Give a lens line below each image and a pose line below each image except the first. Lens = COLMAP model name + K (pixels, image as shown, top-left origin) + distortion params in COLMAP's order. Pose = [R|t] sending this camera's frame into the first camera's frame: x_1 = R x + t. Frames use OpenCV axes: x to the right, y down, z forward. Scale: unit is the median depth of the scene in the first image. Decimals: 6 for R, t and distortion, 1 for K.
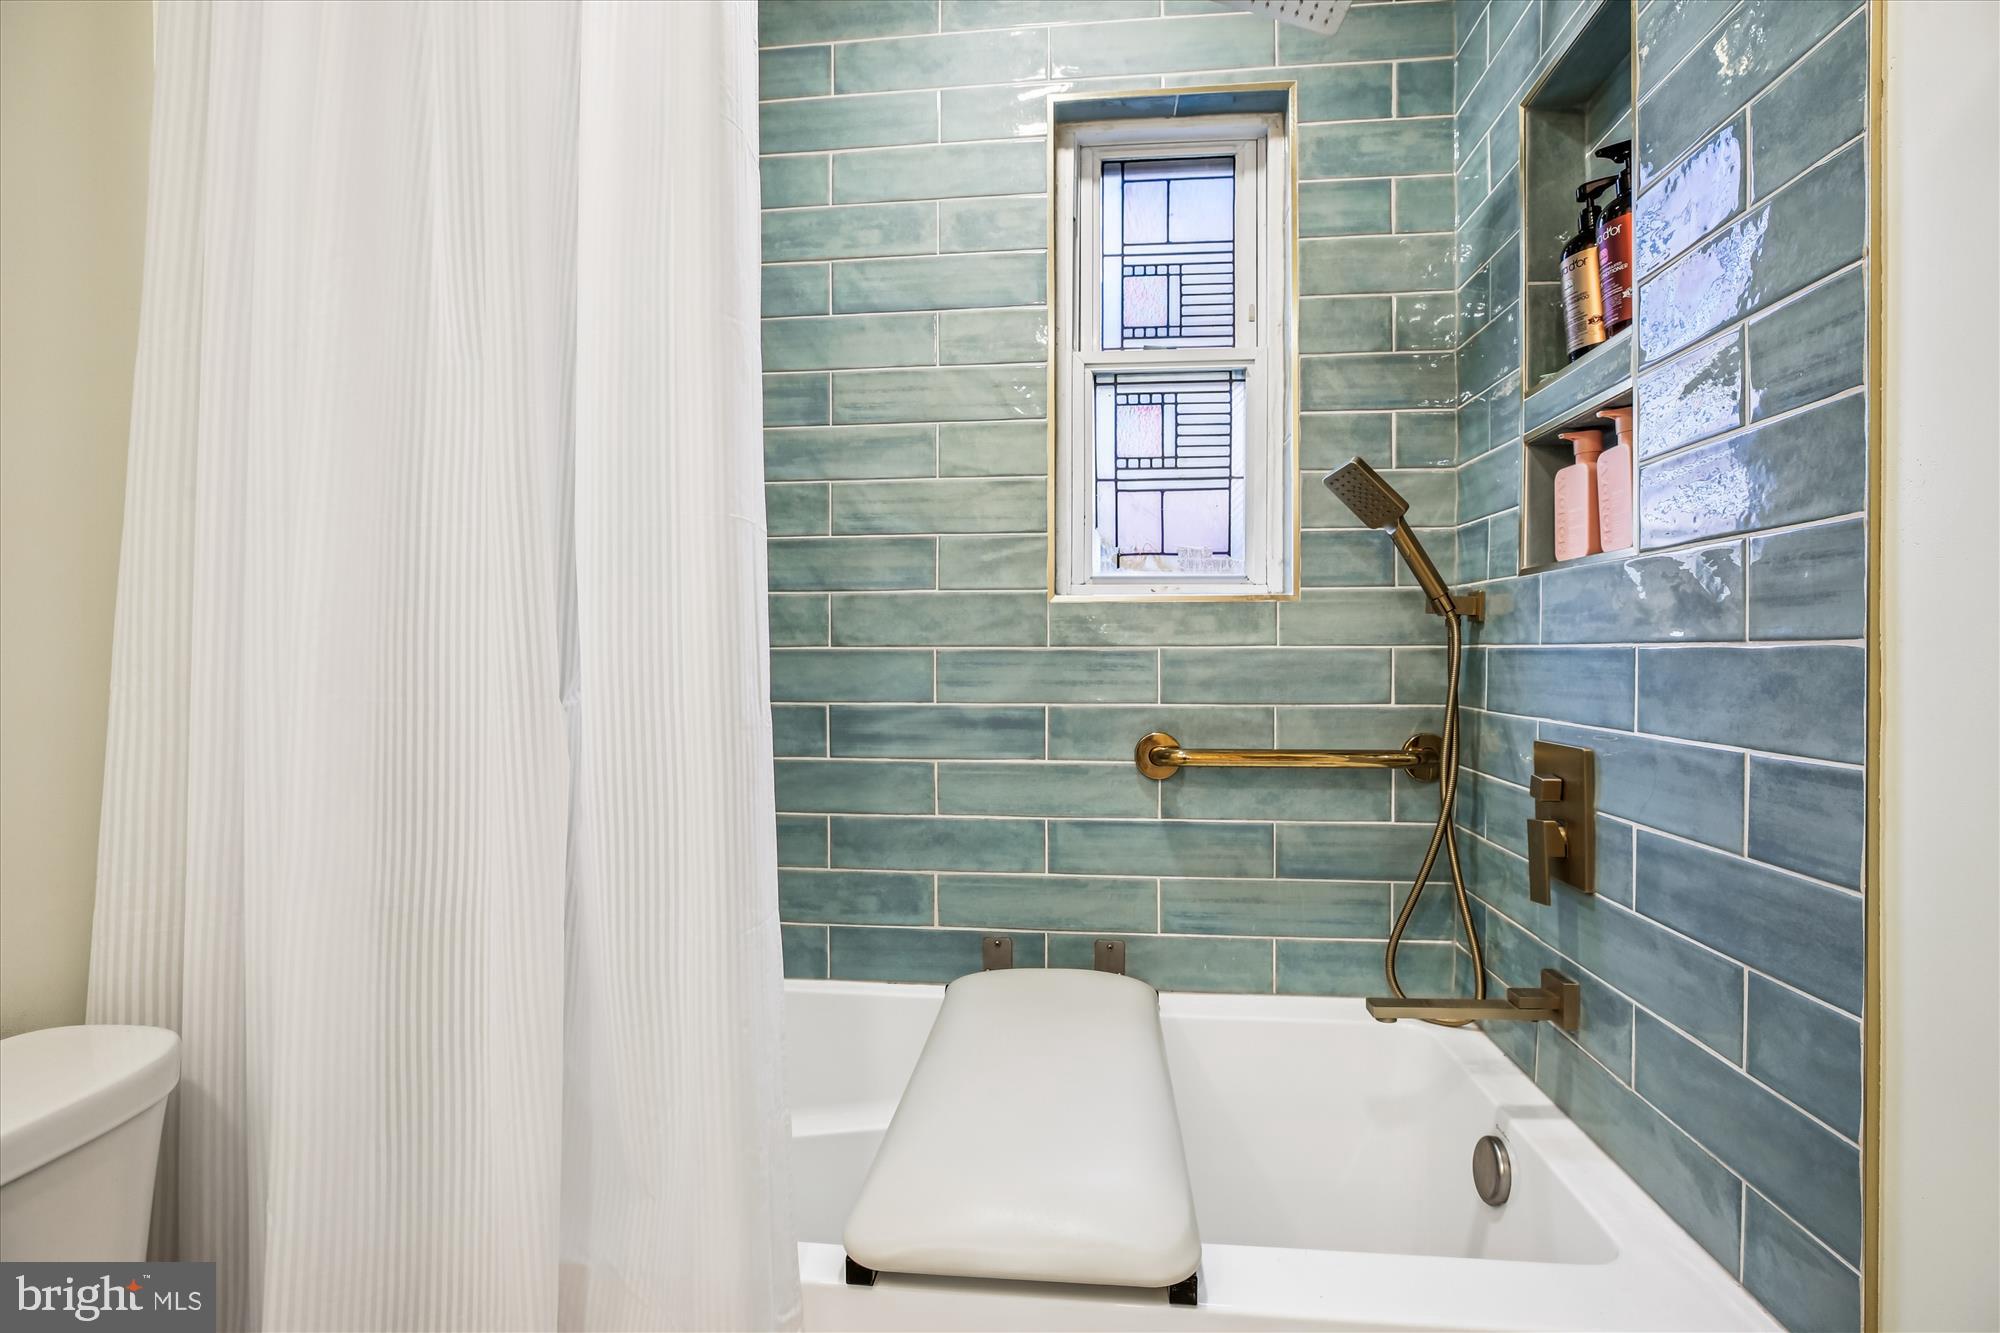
lens RADIAL K [[910.5, 0, 1010.8], [0, 910.5, 656.5], [0, 0, 1]] dist [-0.023837, 0.008373]
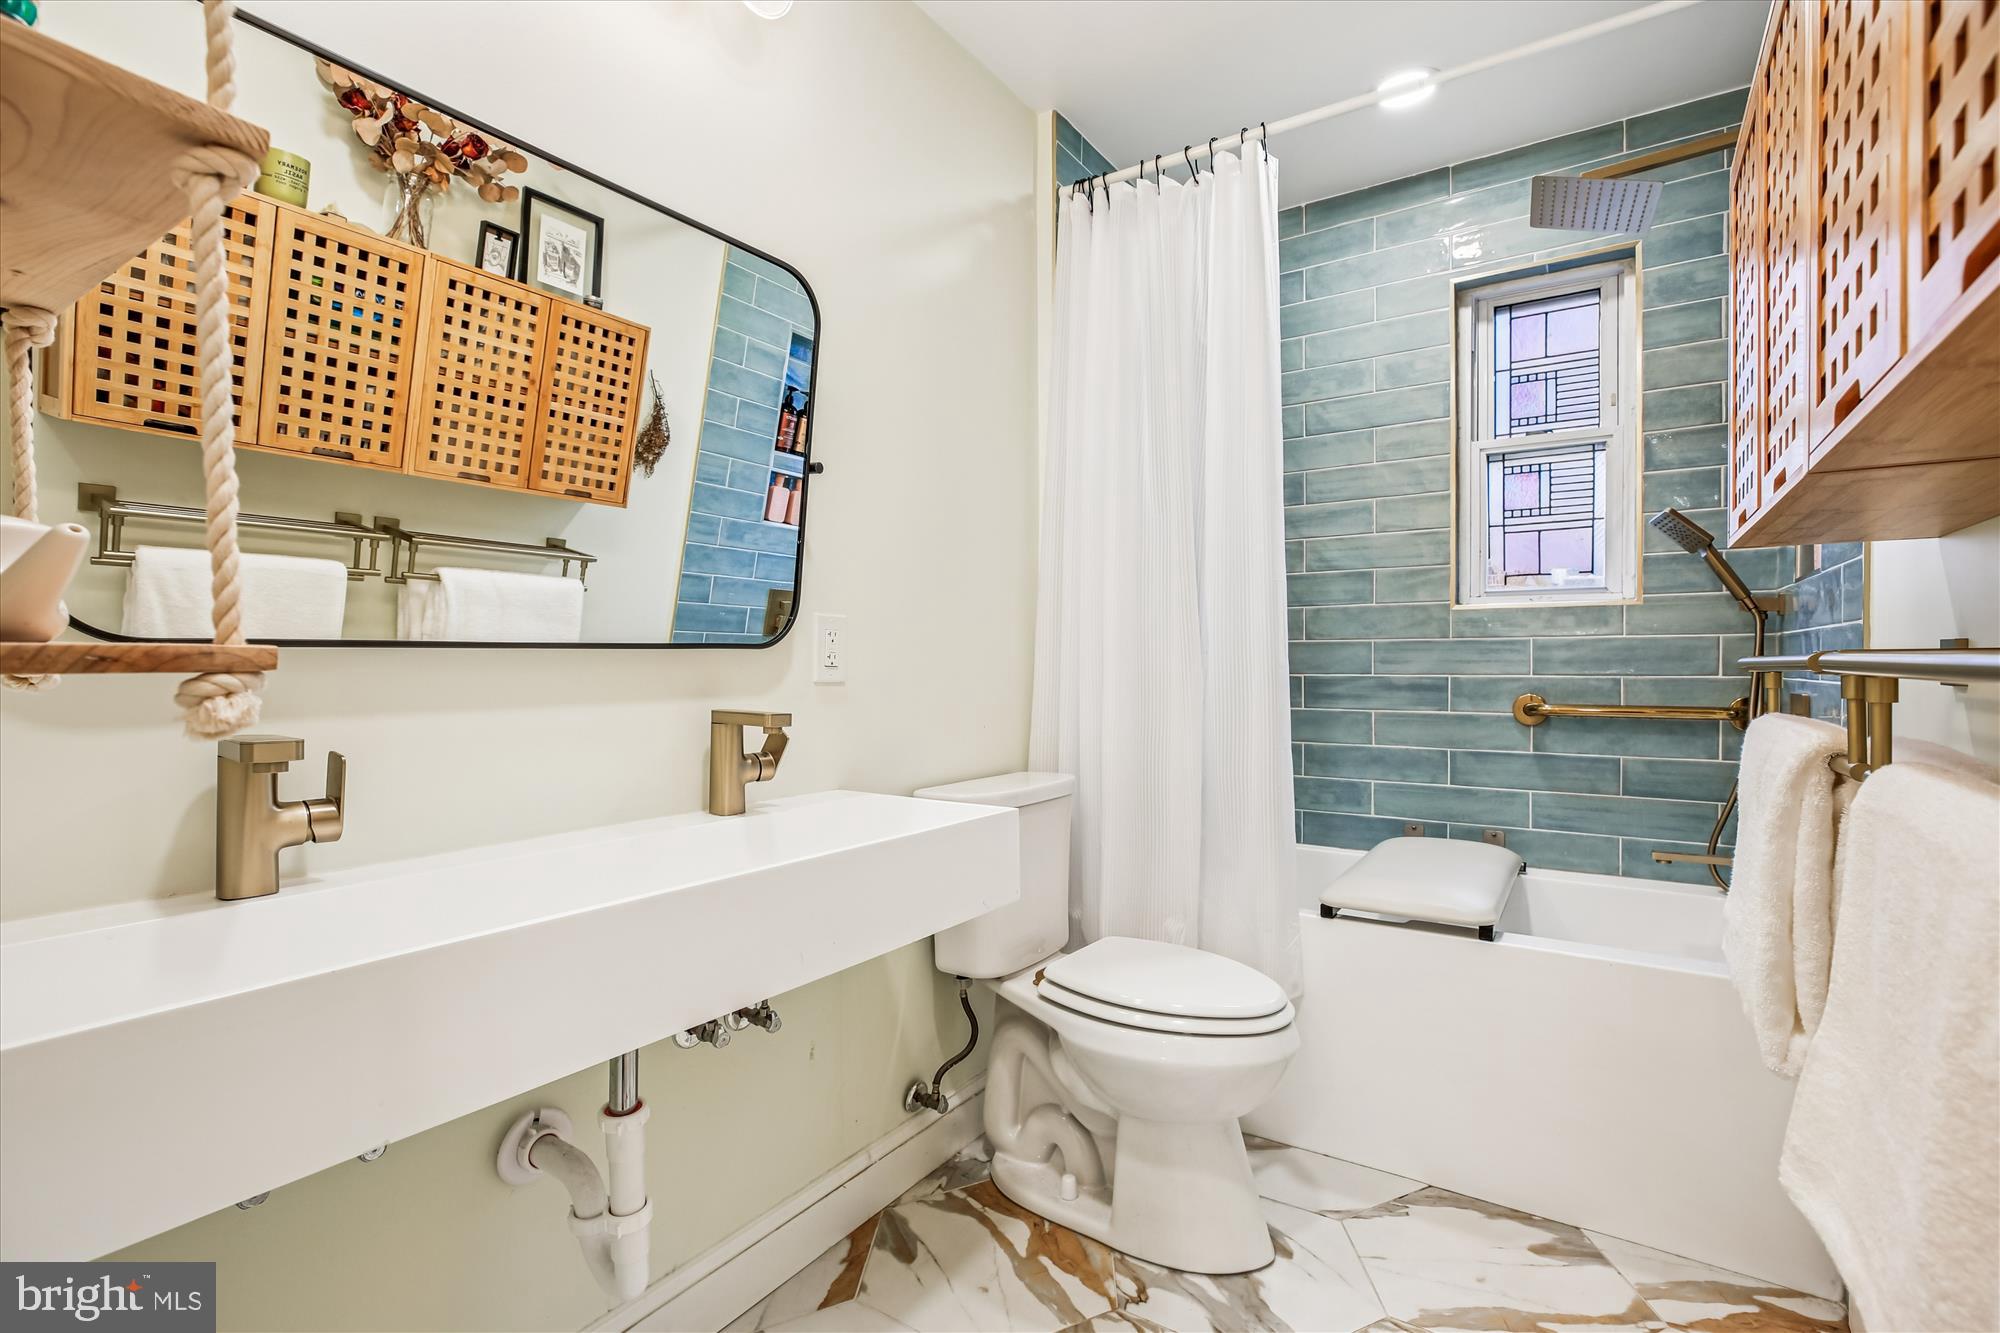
lens RADIAL K [[910.5, 0, 1003.7], [0, 910.5, 667.3], [0, 0, 1]] dist [-0.023837, 0.008373]
pose [[0.882823, 0.002022, -0.469702, 0.093533], [-0.002694, 0.999996, -0.000758, 0.041484], [0.469698, 0.001934, 0.882825, -0.715427]]
